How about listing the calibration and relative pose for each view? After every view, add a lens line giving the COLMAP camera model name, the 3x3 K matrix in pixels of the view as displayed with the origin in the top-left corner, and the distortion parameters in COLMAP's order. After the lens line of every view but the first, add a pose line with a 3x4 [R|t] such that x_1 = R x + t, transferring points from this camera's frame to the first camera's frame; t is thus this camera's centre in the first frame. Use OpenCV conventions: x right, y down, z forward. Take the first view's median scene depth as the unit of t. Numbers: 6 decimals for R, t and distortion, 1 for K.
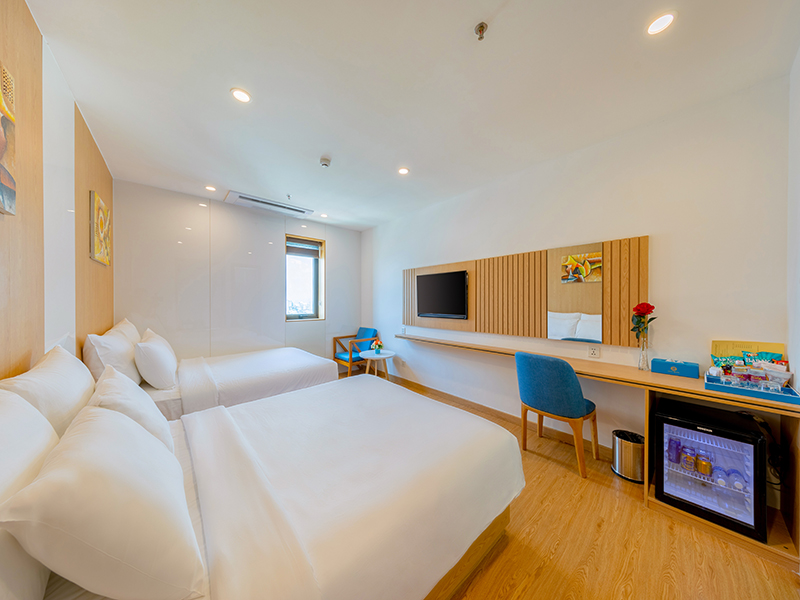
lens RADIAL K [[255.5, 0, 402.1], [0, 255.5, 302.3], [0, 0, 1]] dist [0.000414, -0.000014]
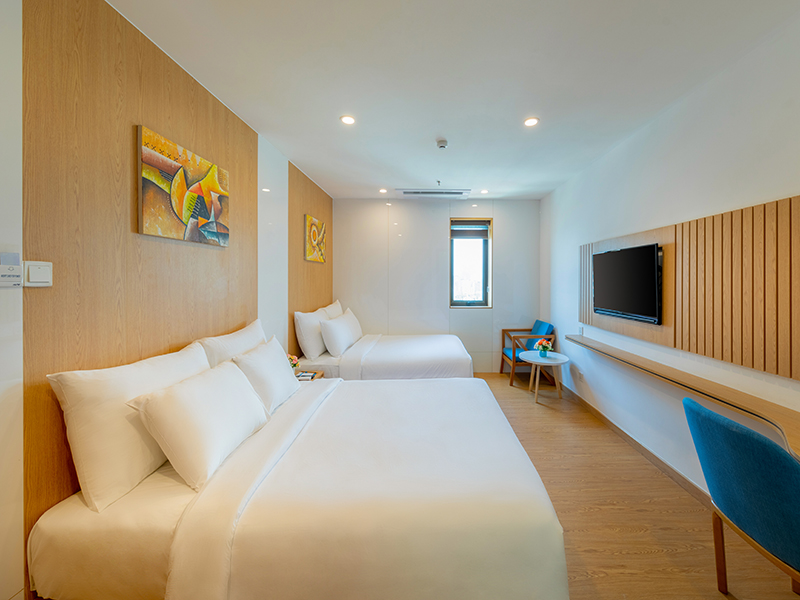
lens RADIAL K [[296.8, 0, 420.3], [0, 296.8, 280.3], [0, 0, 1]] dist [0.000103, -0.000059]
pose [[0.749766, -0.001551, -0.661701, 0.238870], [-0.003414, 0.999975, -0.006212, -0.025598], [0.661694, 0.006916, 0.749742, 0.086497]]
